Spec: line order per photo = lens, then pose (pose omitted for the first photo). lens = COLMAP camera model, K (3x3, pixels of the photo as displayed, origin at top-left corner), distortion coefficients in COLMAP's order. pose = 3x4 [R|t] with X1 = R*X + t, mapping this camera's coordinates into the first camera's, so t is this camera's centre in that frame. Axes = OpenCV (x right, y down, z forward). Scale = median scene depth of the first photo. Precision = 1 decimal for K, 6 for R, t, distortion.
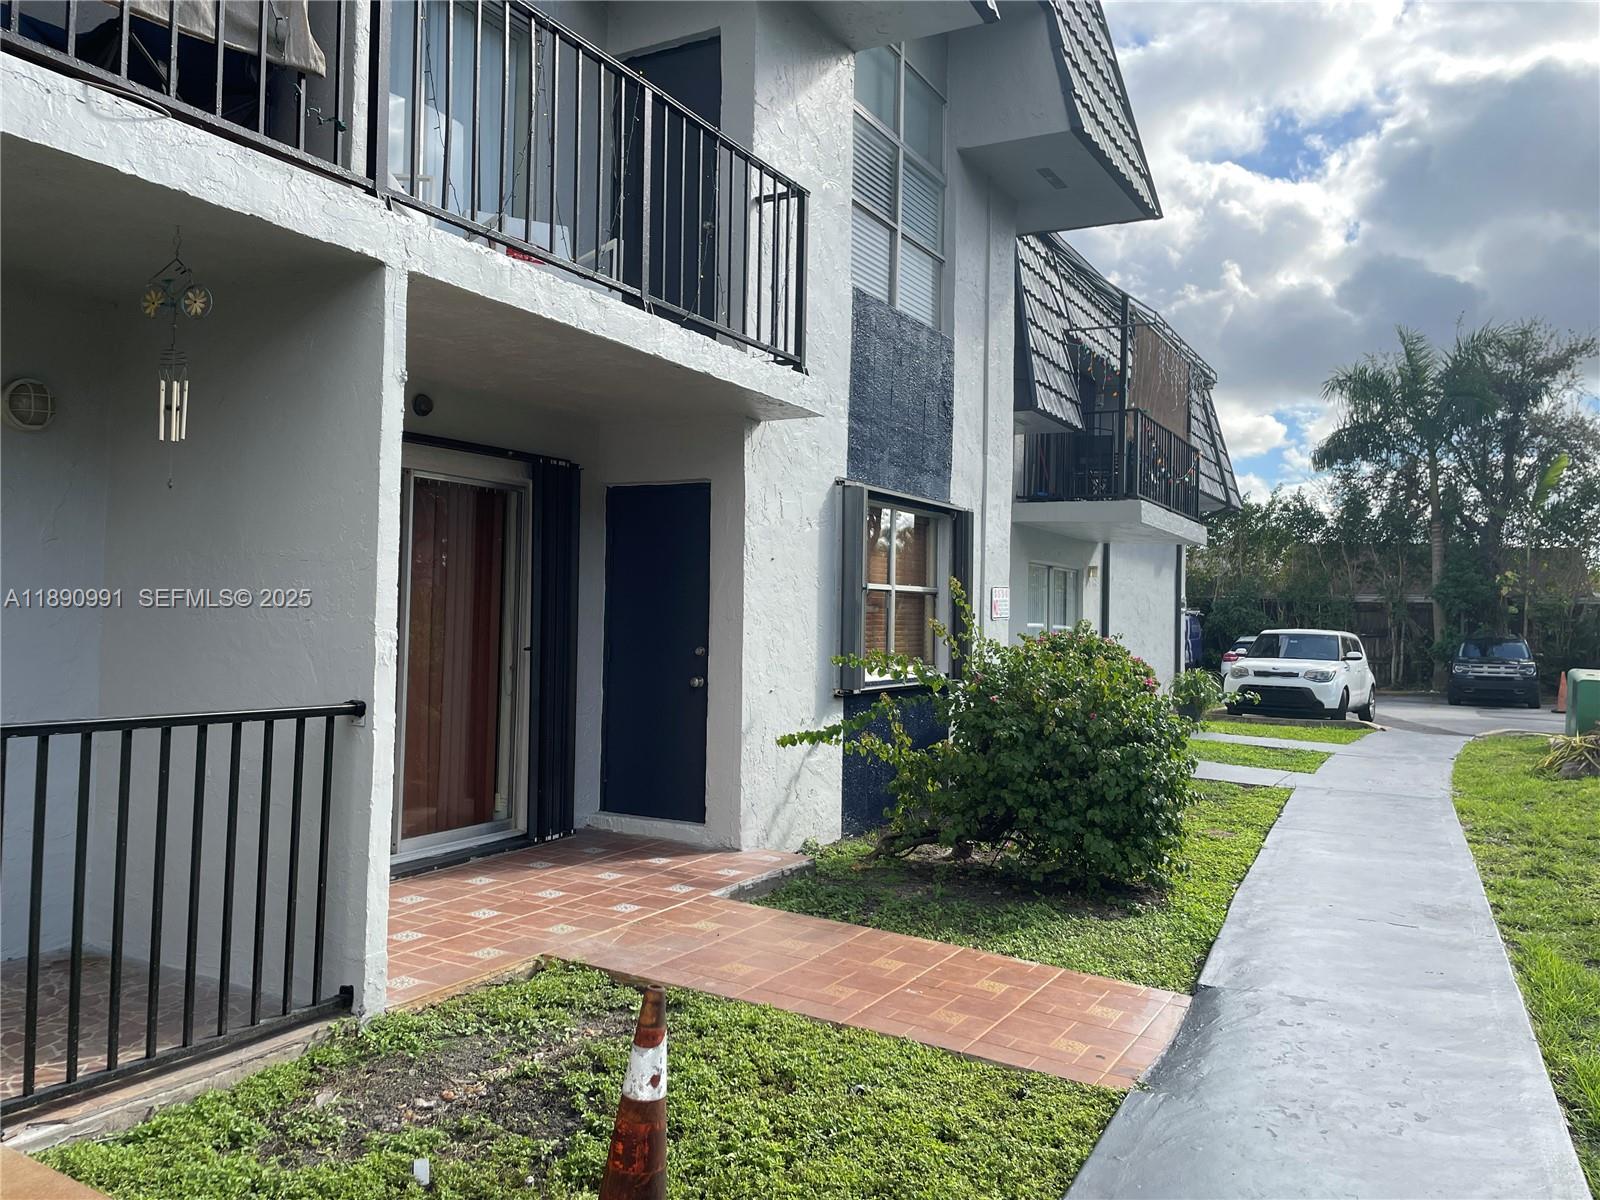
lens RADIAL K [[1195.1, 0, 799.9], [0, 1195.1, 587.1], [0, 0, 1]] dist [0.073394, -0.020013]
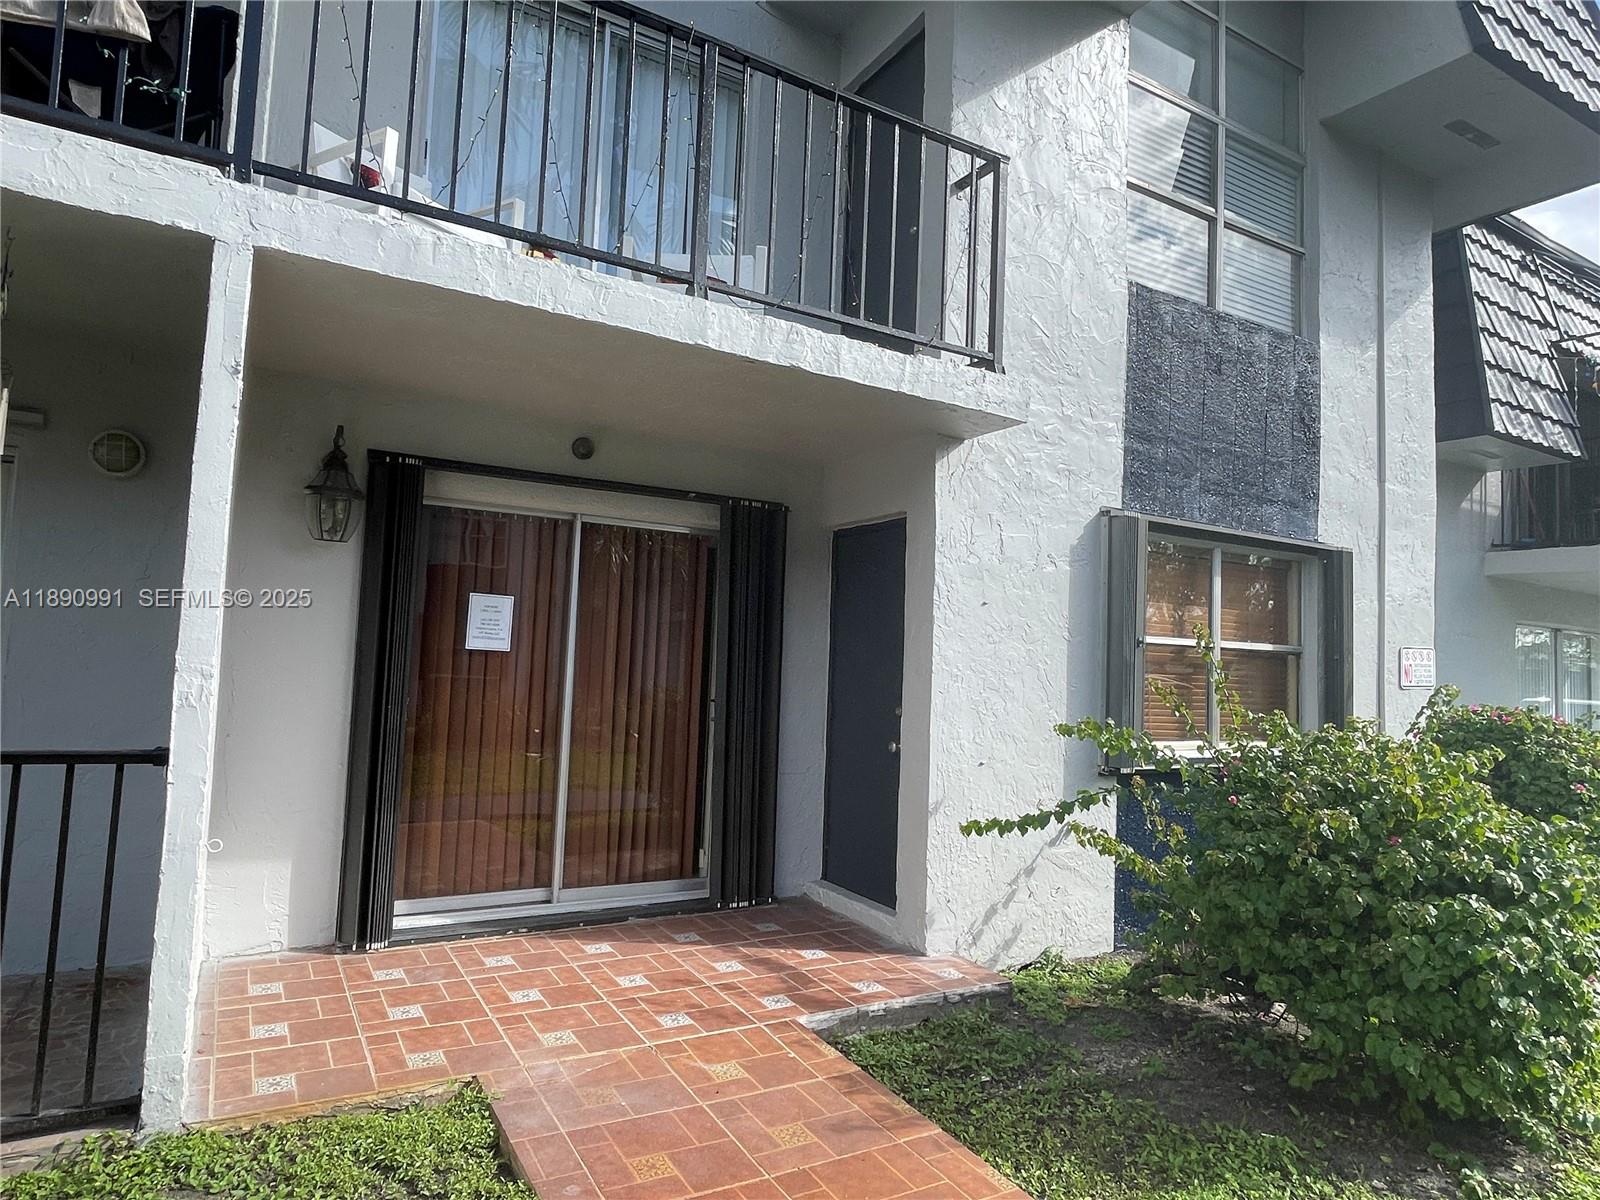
lens RADIAL K [[944.3, 0, 803.0], [0, 944.3, 607.8], [0, 0, 1]] dist [-0.006728, 0.002052]
pose [[0.861074, -0.013933, -0.508289, 0.195974], [-0.011851, 0.998803, -0.047455, 0.011818], [0.508342, 0.046886, 0.859878, 0.360951]]
